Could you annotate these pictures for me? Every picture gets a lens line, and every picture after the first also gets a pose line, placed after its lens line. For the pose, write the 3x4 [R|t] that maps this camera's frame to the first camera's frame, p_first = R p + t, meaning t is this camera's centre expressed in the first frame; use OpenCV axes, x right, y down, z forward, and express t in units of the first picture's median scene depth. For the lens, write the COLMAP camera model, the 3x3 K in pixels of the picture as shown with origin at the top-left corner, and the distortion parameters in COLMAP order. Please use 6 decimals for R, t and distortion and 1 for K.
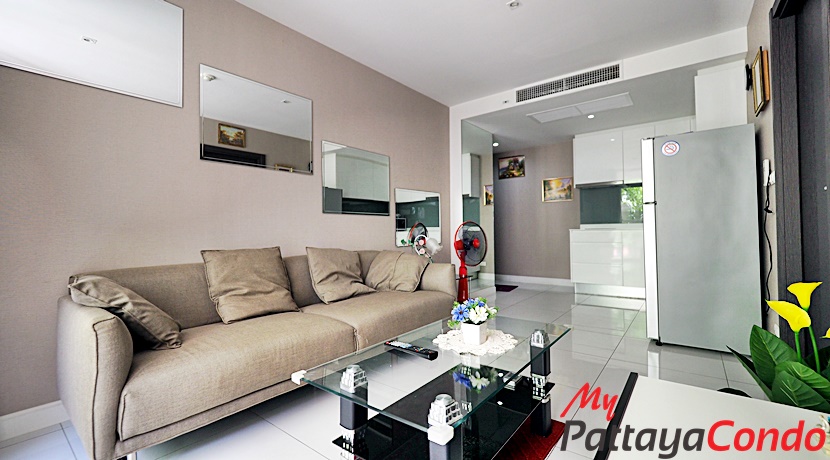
lens RADIAL K [[350.0, 0, 416.0], [0, 350.0, 227.5], [0, 0, 1]] dist [-0.001218, -0.003516]
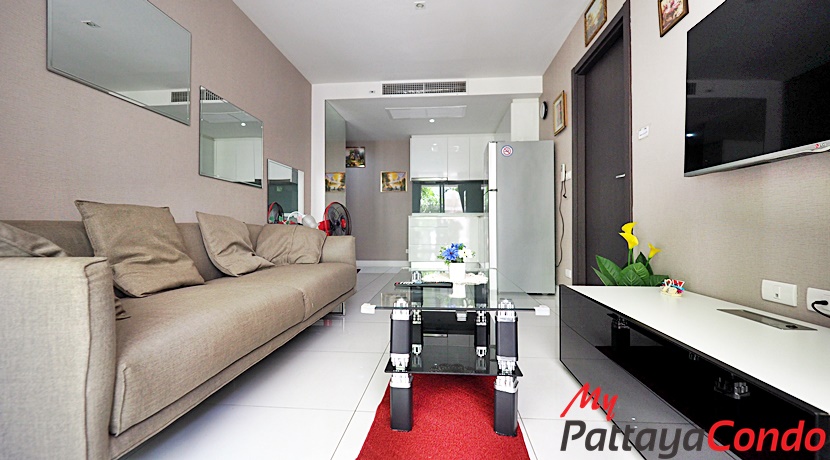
lens RADIAL K [[350.0, 0, 416.7], [0, 350.0, 229.1], [0, 0, 1]] dist [-0.001218, -0.003516]
pose [[0.836046, 0.012867, 0.548509, -0.317213], [-0.018311, 0.999822, 0.004457, 0.079901], [-0.548354, -0.013770, 0.836133, 0.039580]]
